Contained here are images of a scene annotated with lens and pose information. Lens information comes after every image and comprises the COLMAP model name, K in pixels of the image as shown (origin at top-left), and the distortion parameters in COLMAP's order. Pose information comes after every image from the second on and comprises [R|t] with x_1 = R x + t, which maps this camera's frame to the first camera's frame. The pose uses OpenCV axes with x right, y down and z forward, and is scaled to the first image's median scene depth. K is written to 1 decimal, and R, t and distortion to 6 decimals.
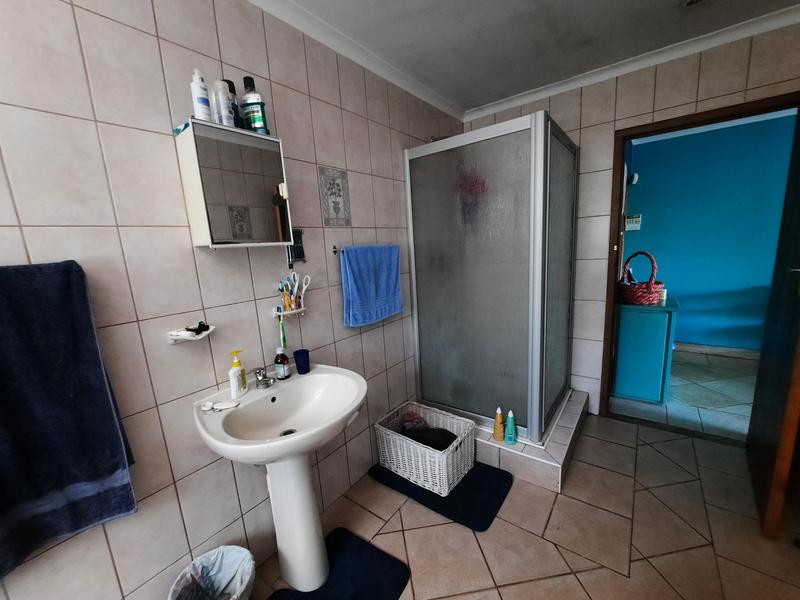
lens RADIAL K [[318.3, 0, 399.6], [0, 318.3, 304.7], [0, 0, 1]] dist [-0.010691, -0.002107]
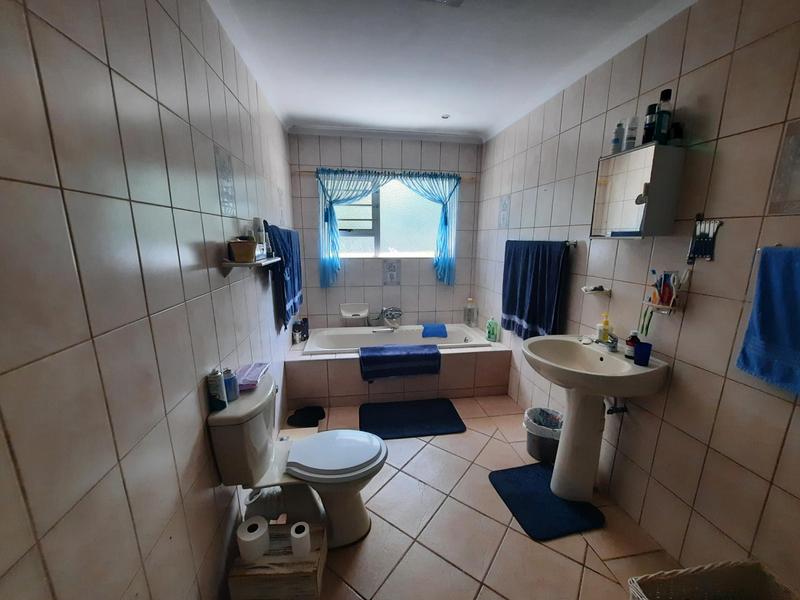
lens RADIAL K [[318.3, 0, 397.1], [0, 318.3, 303.9], [0, 0, 1]] dist [-0.010691, -0.002107]
pose [[-0.680029, 0.205165, -0.703895, 1.001288], [-0.099838, 0.925196, 0.366121, -0.287889], [0.726356, 0.319249, -0.608677, 1.088935]]
